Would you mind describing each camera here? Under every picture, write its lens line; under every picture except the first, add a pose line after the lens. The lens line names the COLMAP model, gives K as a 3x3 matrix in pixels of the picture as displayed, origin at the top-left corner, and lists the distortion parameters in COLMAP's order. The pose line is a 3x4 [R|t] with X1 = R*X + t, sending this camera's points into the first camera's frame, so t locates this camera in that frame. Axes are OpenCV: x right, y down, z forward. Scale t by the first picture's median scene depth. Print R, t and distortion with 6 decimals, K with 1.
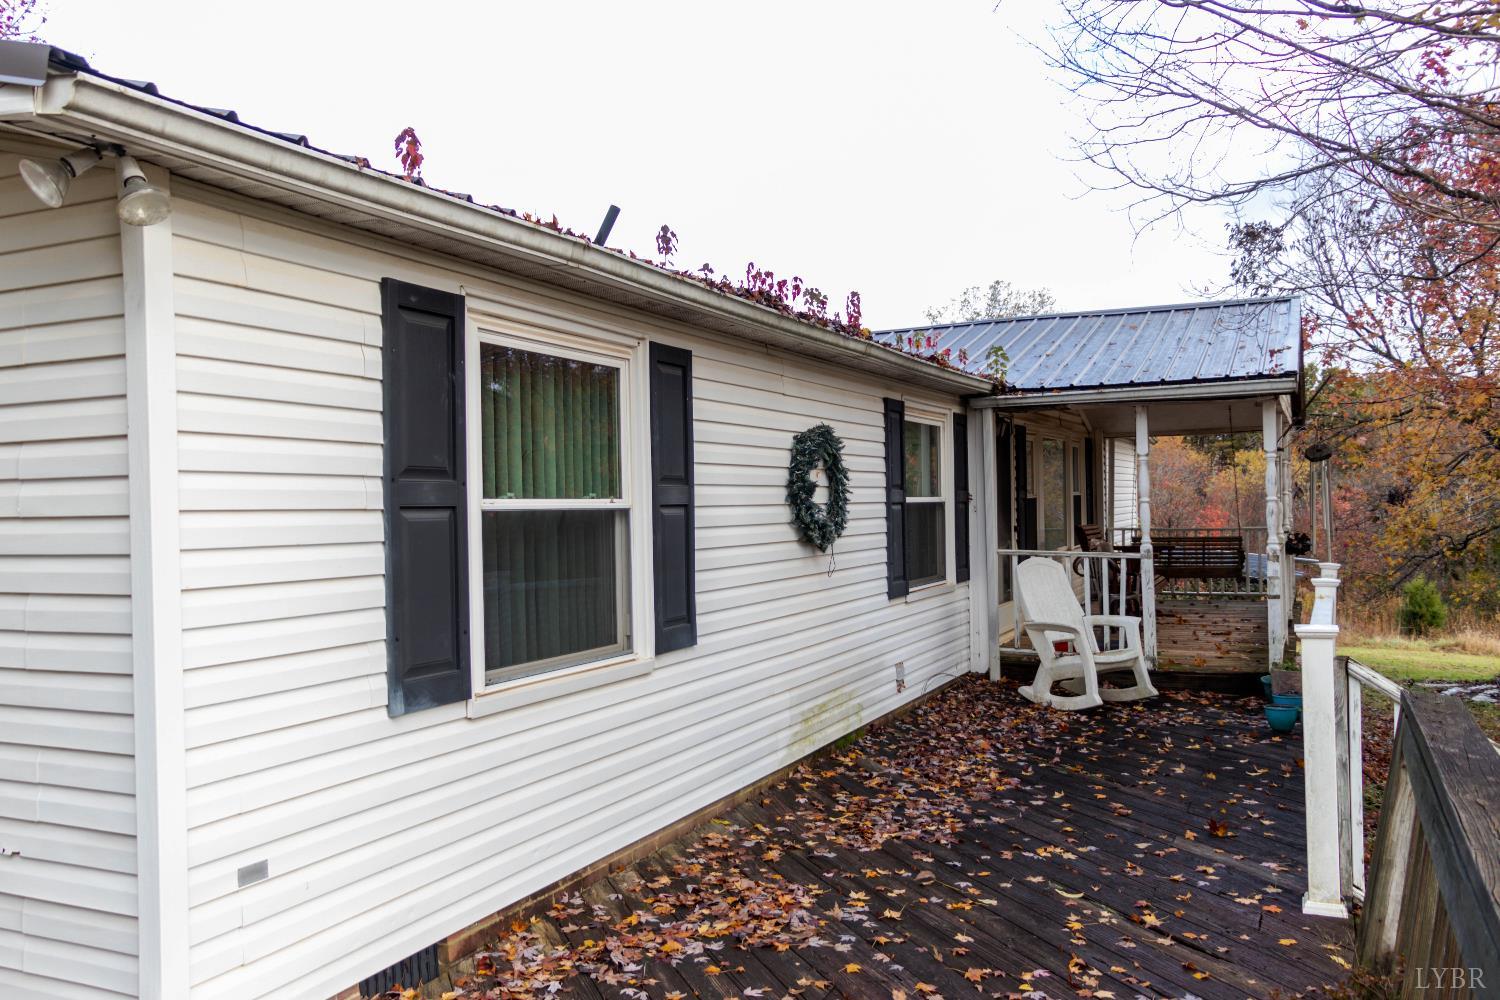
lens RADIAL K [[1219.0, 0, 728.5], [0, 1219.0, 514.1], [0, 0, 1]] dist [0.005286, 0.012154]
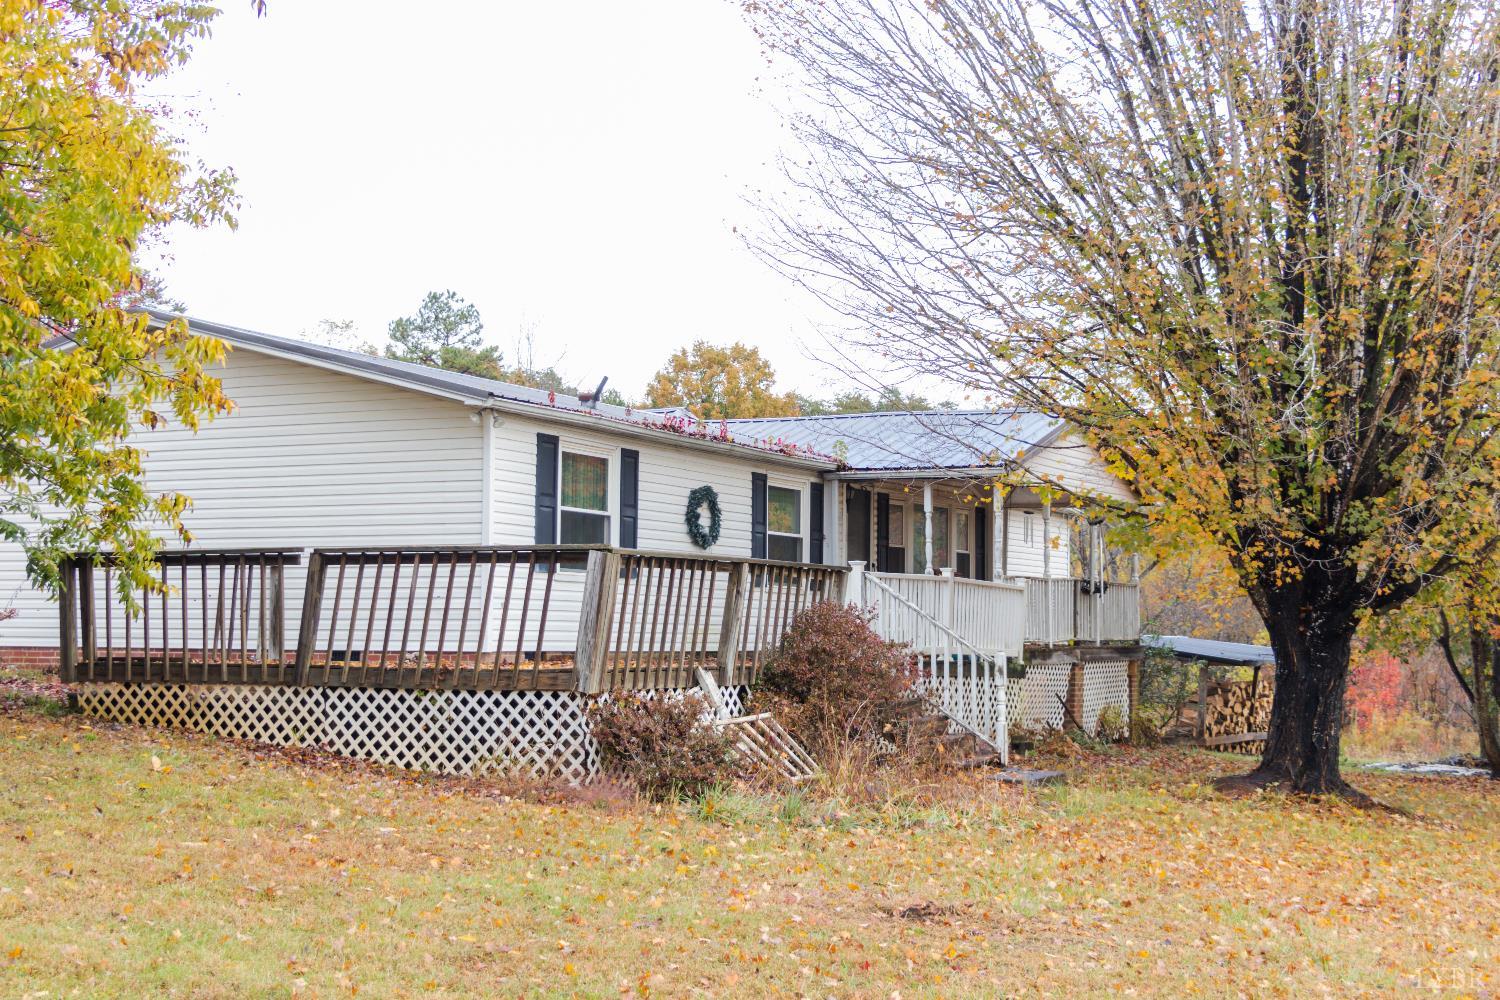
lens RADIAL K [[1988.7, 0, 768.9], [0, 1988.7, 502.1], [0, 0, 1]] dist [0.014900, 0.045614]
pose [[0.999447, 0.029799, 0.014737, 0.161809], [-0.028703, 0.997156, -0.069683, 0.216566], [-0.016772, 0.069221, 0.997460, -2.736088]]
